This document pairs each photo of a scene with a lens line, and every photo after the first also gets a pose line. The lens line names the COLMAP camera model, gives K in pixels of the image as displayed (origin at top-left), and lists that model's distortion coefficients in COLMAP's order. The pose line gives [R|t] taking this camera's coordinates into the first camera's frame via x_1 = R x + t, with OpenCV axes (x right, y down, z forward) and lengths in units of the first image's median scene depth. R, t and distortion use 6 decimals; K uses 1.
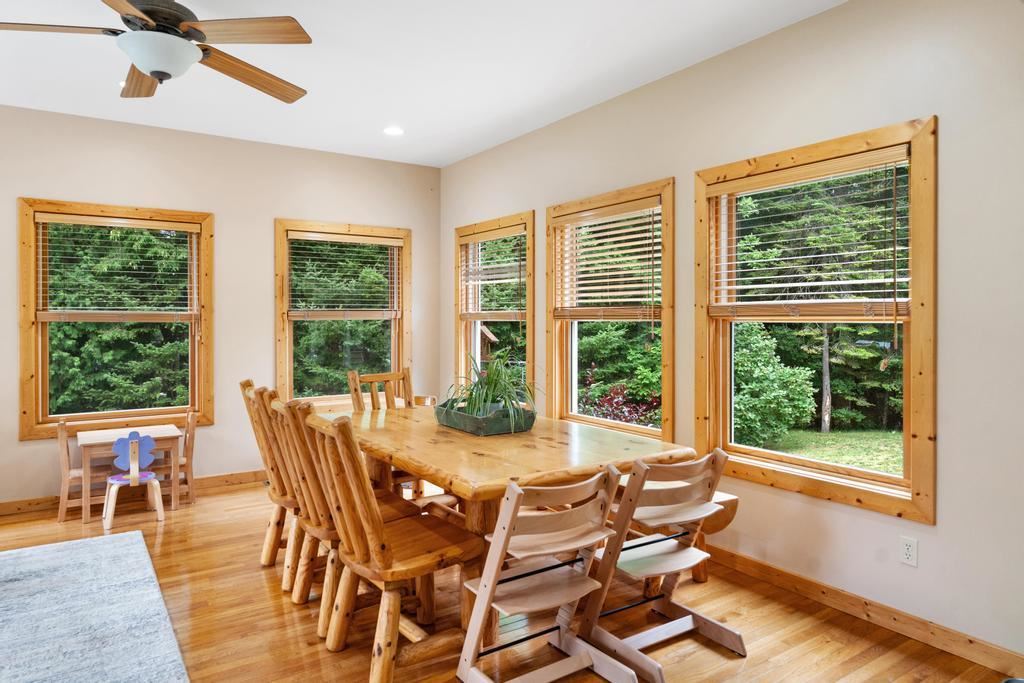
lens RADIAL K [[651.8, 0, 511.7], [0, 651.8, 335.3], [0, 0, 1]] dist [-0.000085, -0.000005]
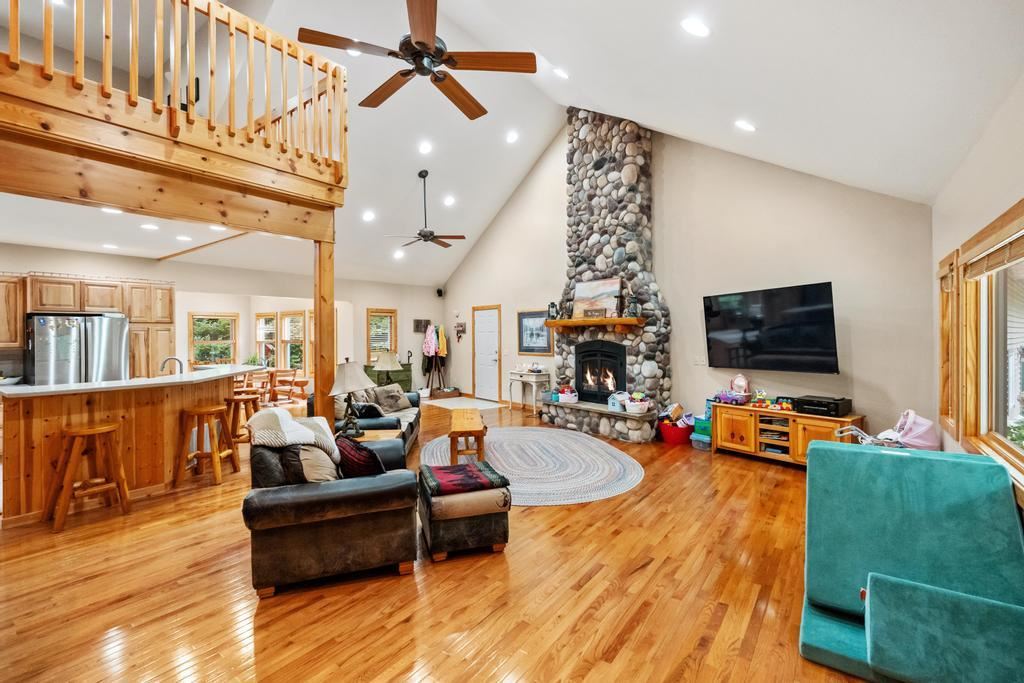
lens RADIAL K [[462.2, 0, 510.2], [0, 462.2, 339.2], [0, 0, 1]] dist [0.001083, 0.000141]
pose [[0.943849, -0.005057, 0.330338, 0.396557], [0.011321, 0.999791, -0.017042, 0.010654], [-0.330183, 0.019825, 0.943709, -1.761617]]
